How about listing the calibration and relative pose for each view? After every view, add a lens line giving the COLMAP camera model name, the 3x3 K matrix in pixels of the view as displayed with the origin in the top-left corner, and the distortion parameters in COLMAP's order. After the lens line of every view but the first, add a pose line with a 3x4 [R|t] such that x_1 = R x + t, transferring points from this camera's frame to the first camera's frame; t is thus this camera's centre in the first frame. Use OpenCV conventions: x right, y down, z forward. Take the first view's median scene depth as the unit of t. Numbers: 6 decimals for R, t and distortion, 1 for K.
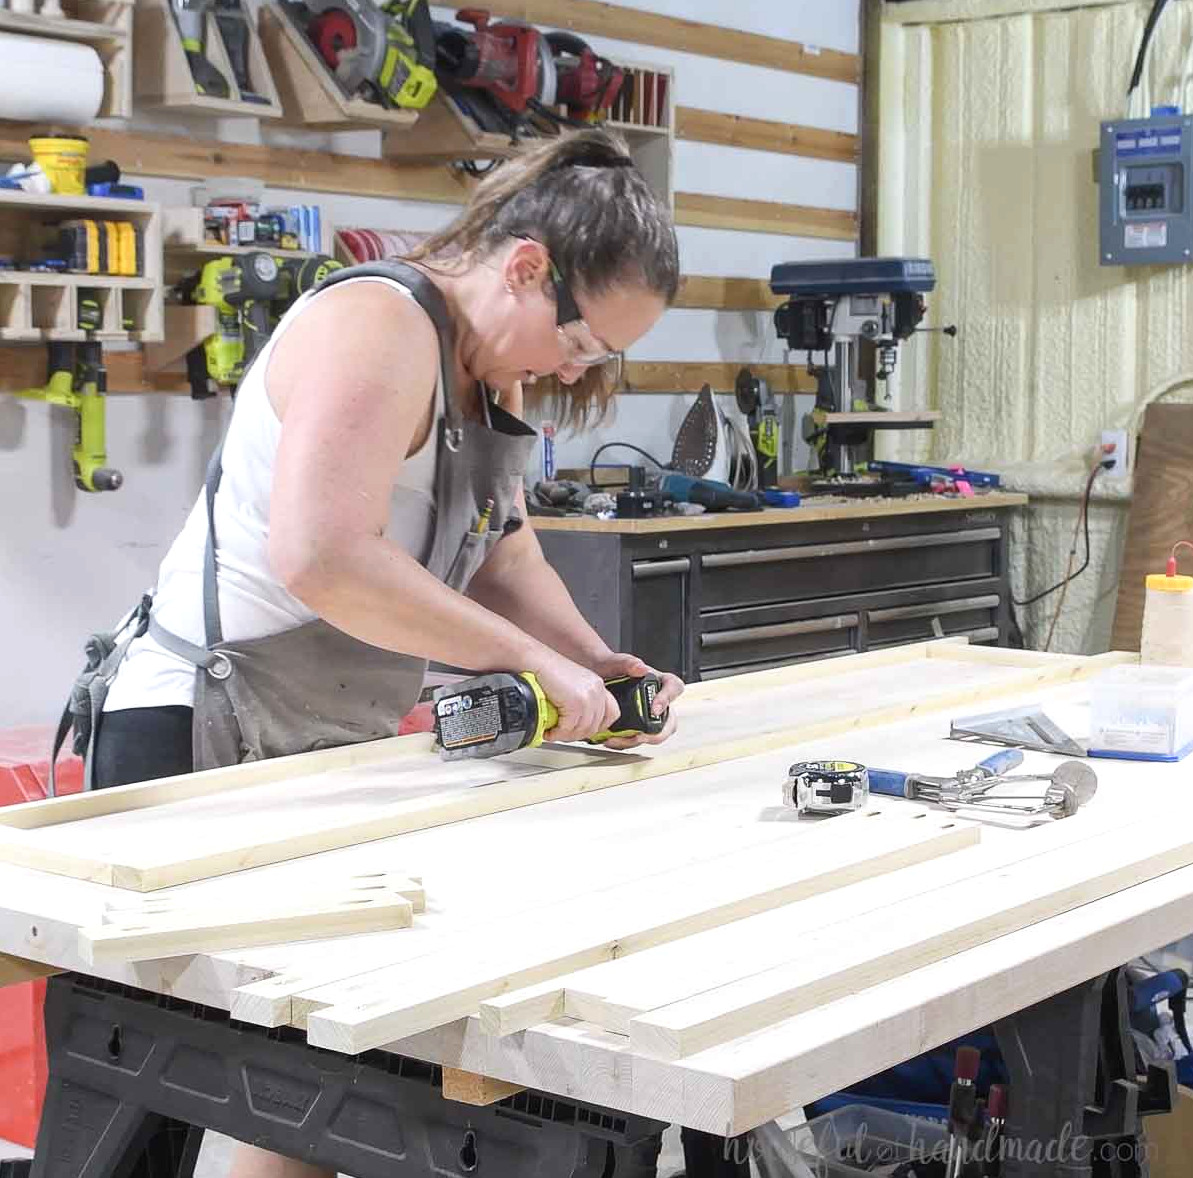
lens RADIAL K [[2352.6, 0, 598.4], [0, 2352.6, 588.7], [0, 0, 1]] dist [0.040664, 0.000000]
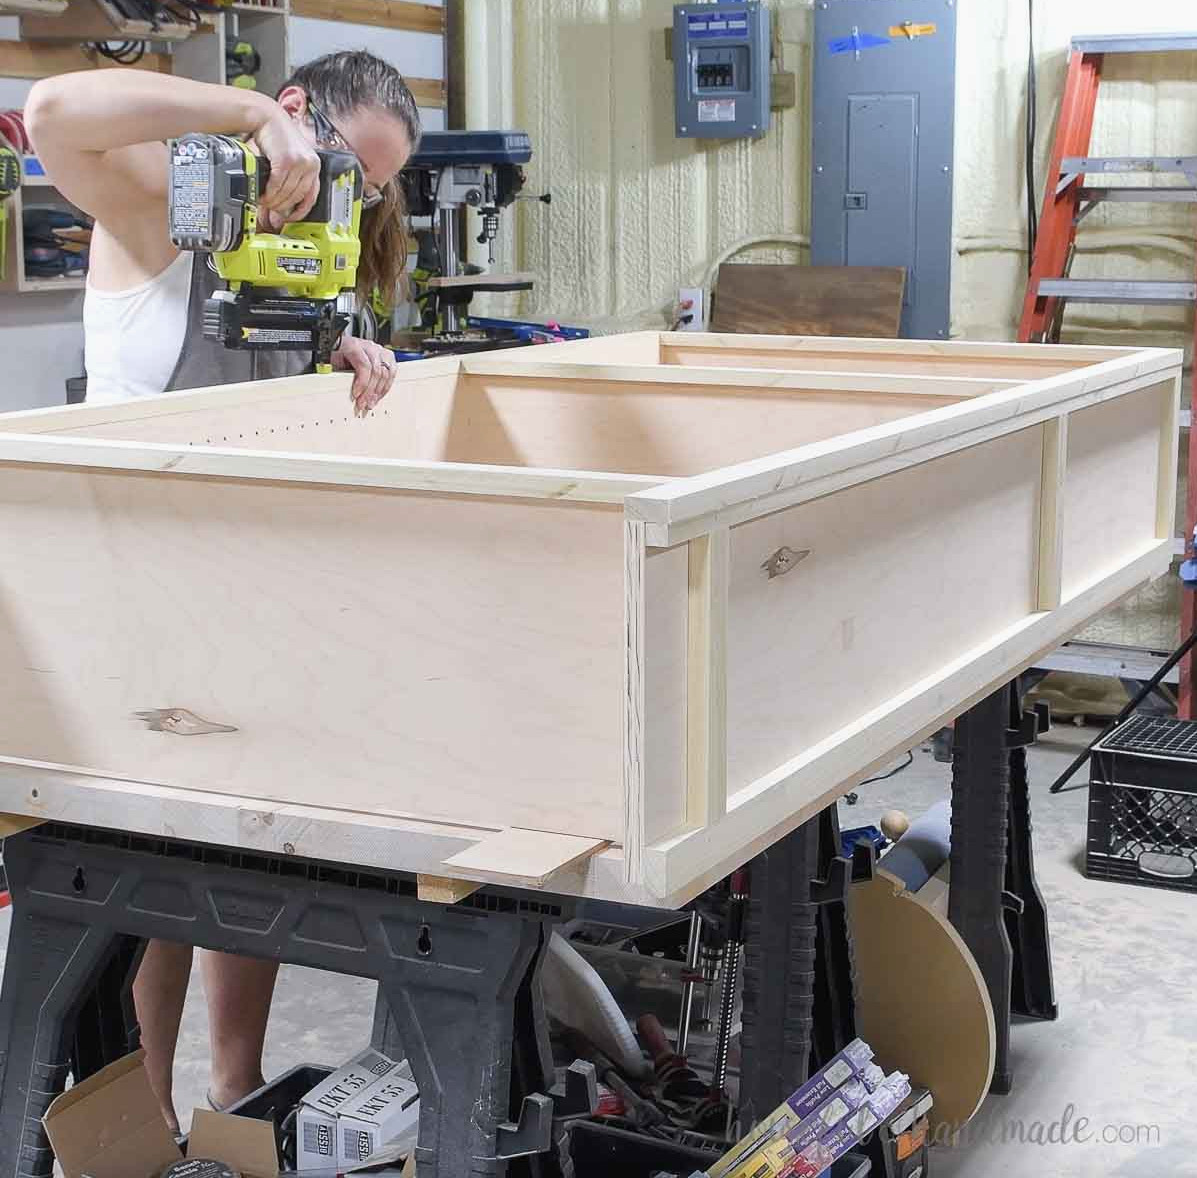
lens RADIAL K [[2360.5, 0, 597.3], [0, 2360.5, 588.2], [0, 0, 1]] dist [0.040664, 0.000000]
pose [[0.975802, -0.041126, 0.214753, -0.068571], [0.024373, 0.996490, 0.080085, -0.016721], [-0.217293, -0.072913, 0.973379, -0.080713]]
